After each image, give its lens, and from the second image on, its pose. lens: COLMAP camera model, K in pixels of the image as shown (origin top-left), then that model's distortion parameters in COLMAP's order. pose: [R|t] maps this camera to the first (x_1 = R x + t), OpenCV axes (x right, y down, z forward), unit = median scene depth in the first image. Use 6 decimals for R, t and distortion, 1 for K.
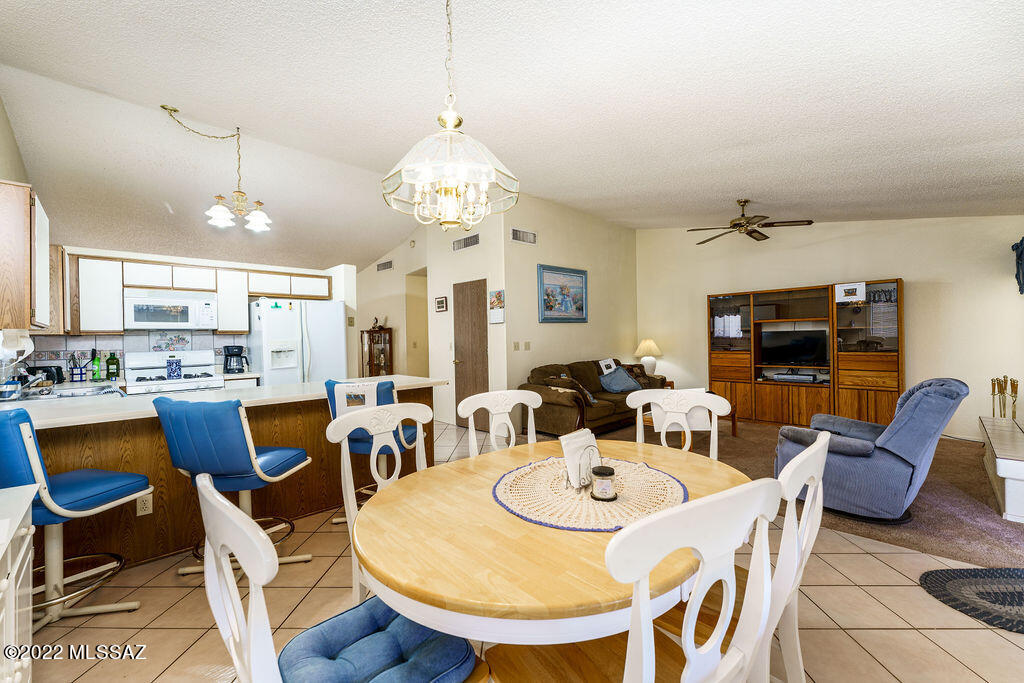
lens RADIAL K [[413.7, 0, 510.8], [0, 413.7, 339.8], [0, 0, 1]] dist [-0.000295, -0.000383]
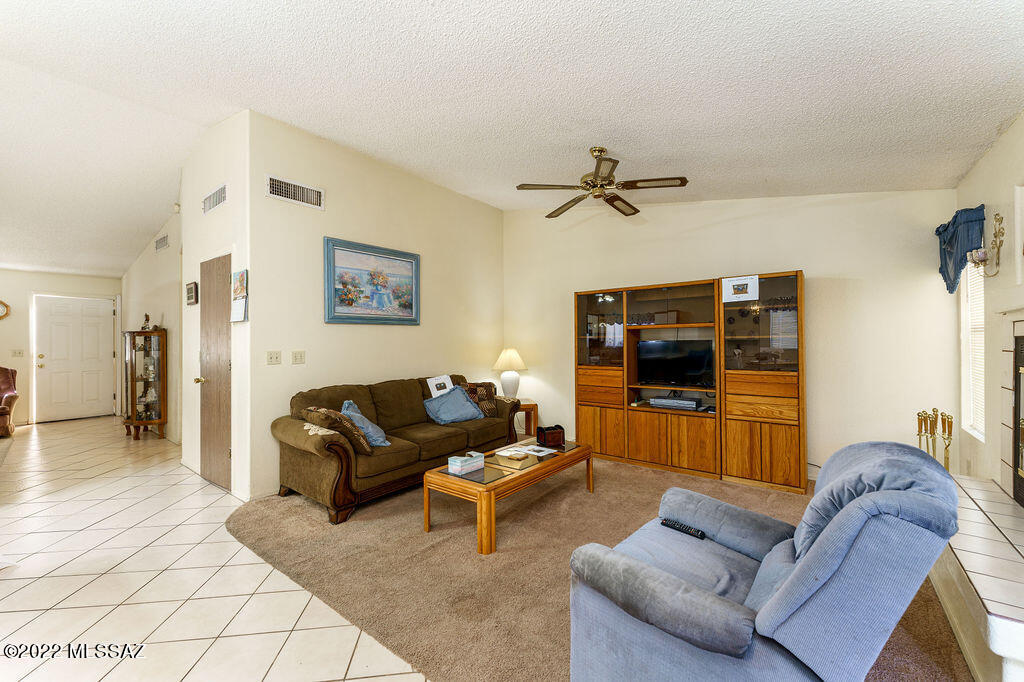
lens RADIAL K [[413.7, 0, 506.9], [0, 413.7, 339.1], [0, 0, 1]] dist [-0.000295, -0.000383]
pose [[0.989550, 0.014308, 0.143477, 0.270630], [-0.011761, 0.999758, -0.018583, -0.006256], [-0.143708, 0.016701, 0.989479, 0.294628]]
